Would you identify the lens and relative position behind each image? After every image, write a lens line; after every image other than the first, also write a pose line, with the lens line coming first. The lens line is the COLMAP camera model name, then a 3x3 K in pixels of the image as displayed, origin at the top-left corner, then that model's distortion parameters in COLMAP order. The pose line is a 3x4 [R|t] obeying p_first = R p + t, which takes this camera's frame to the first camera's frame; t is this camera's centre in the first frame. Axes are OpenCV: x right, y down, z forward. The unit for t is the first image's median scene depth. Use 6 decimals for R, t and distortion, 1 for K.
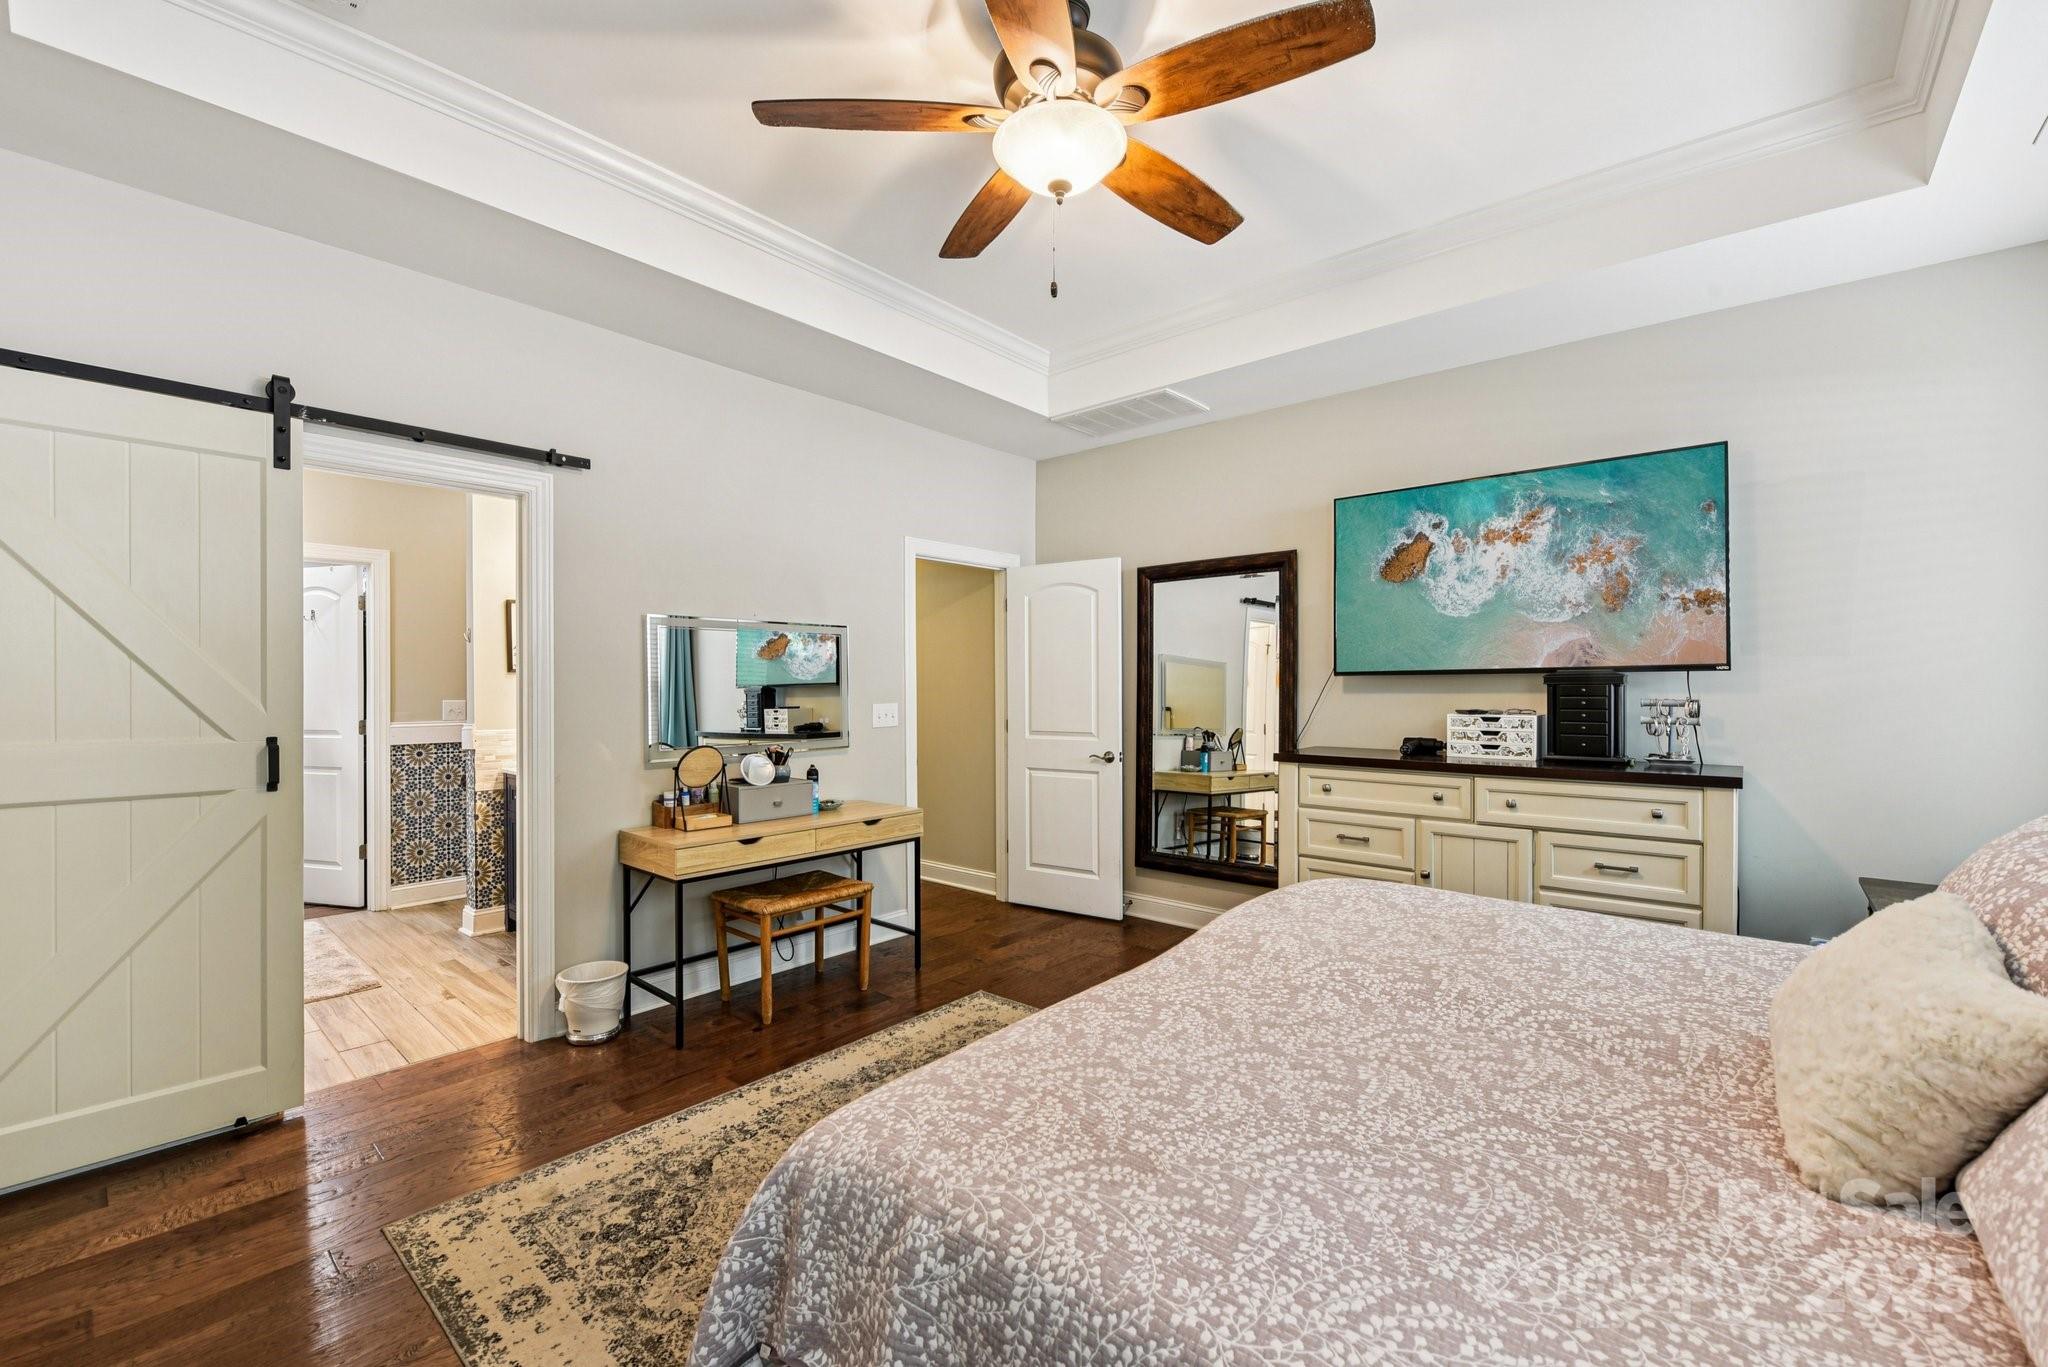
lens RADIAL K [[856.6, 0, 1022.2], [0, 856.6, 682.1], [0, 0, 1]] dist [-0.022912, -0.000006]
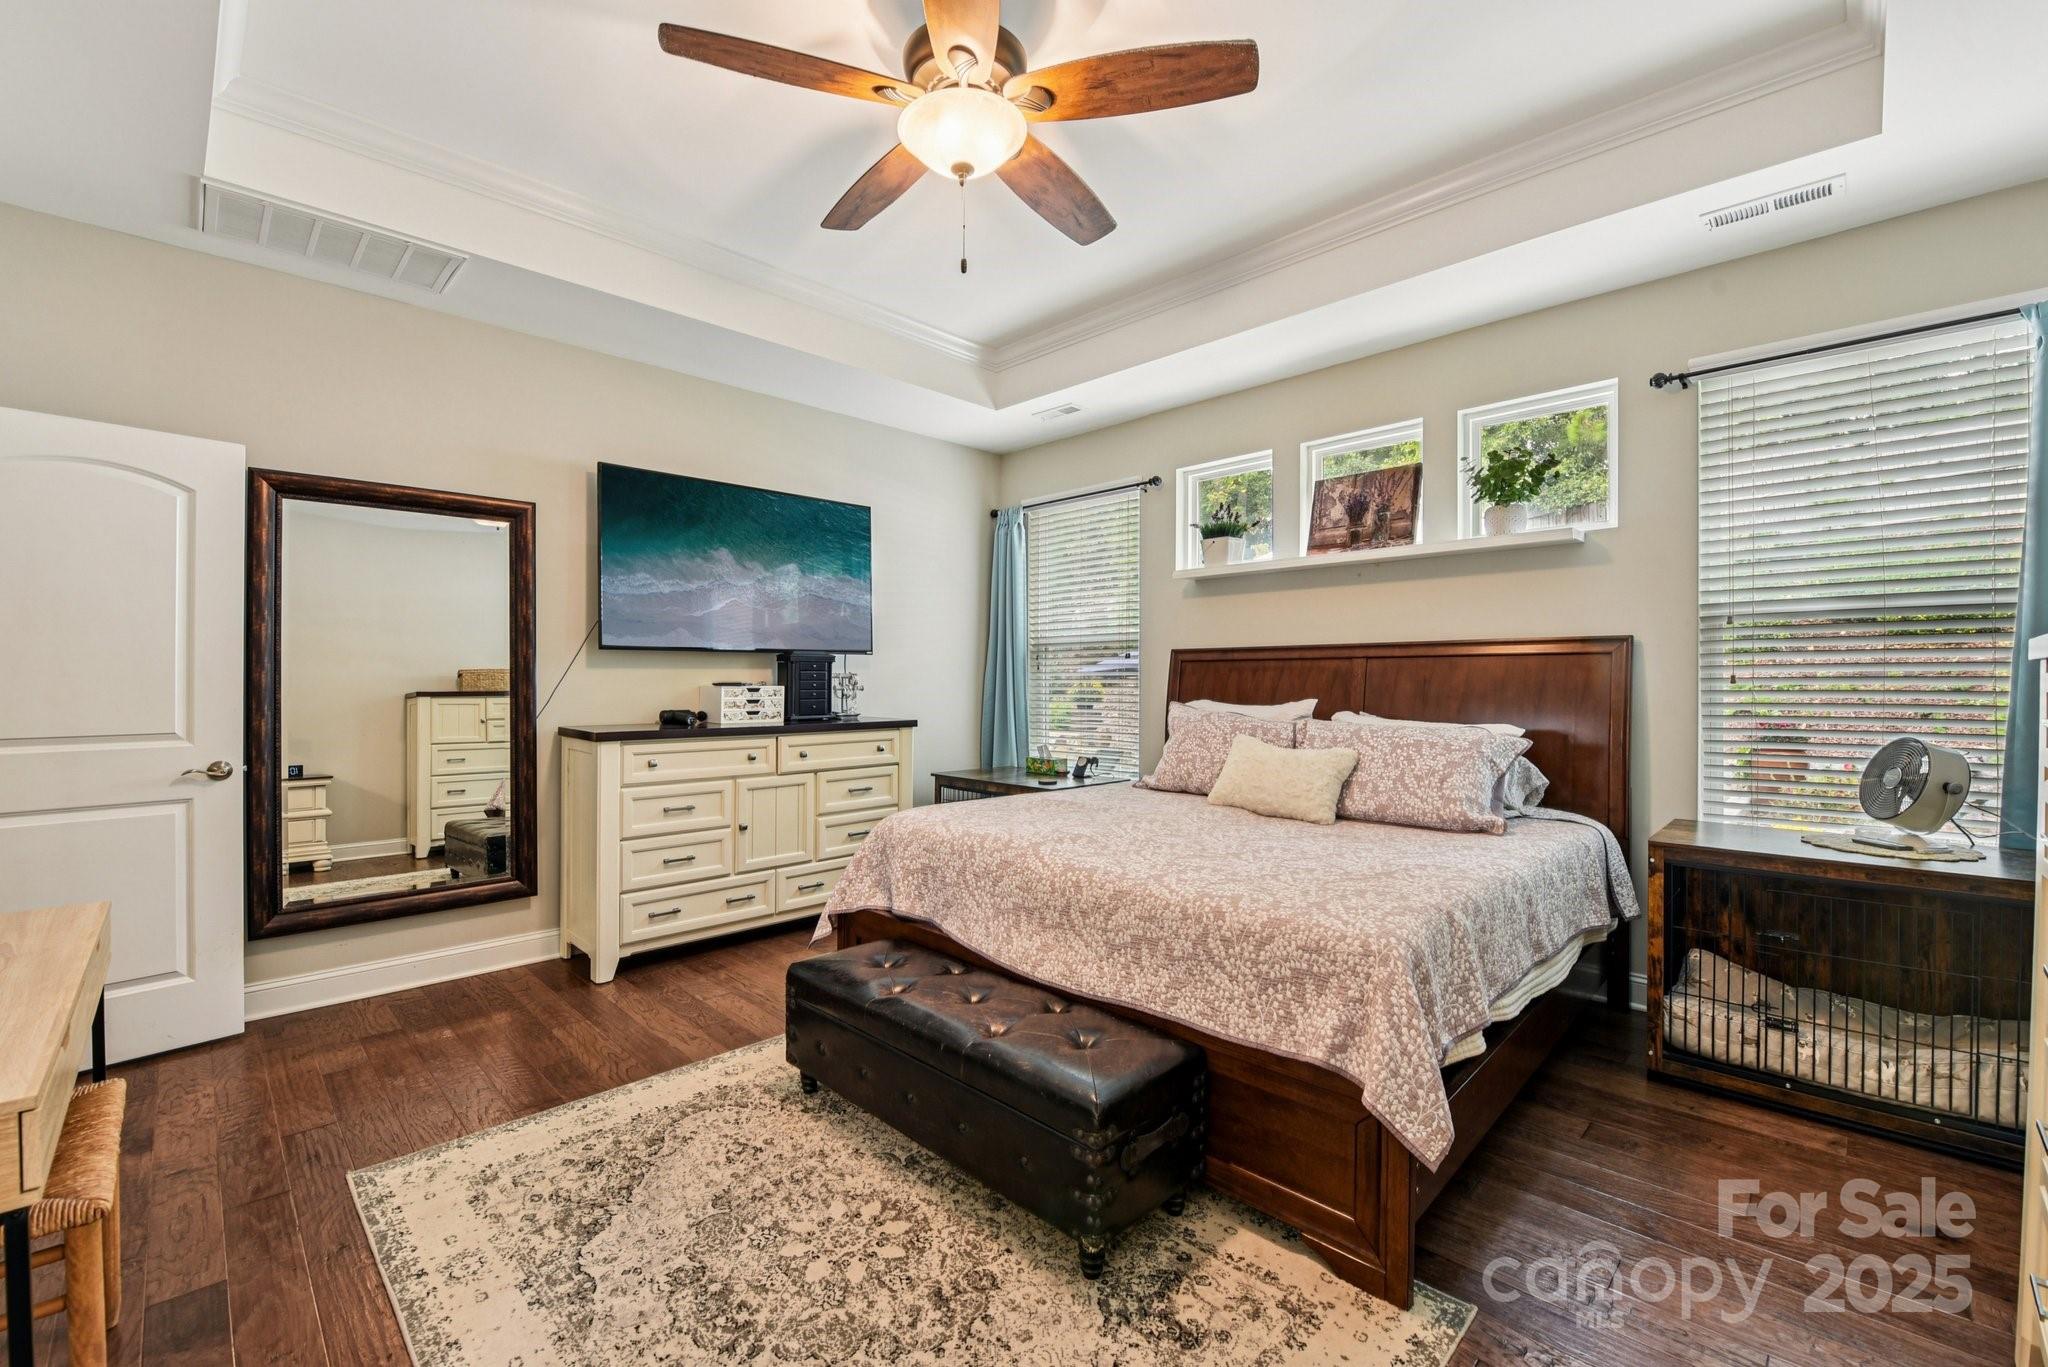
lens RADIAL K [[856.6, 0, 1022.2], [0, 856.6, 682.1], [0, 0, 1]] dist [-0.022912, -0.000006]
pose [[0.056529, -0.003817, 0.998394, -0.628664], [-0.005689, 0.999975, 0.004145, 0.025547], [-0.998385, -0.005914, 0.056506, 0.550902]]
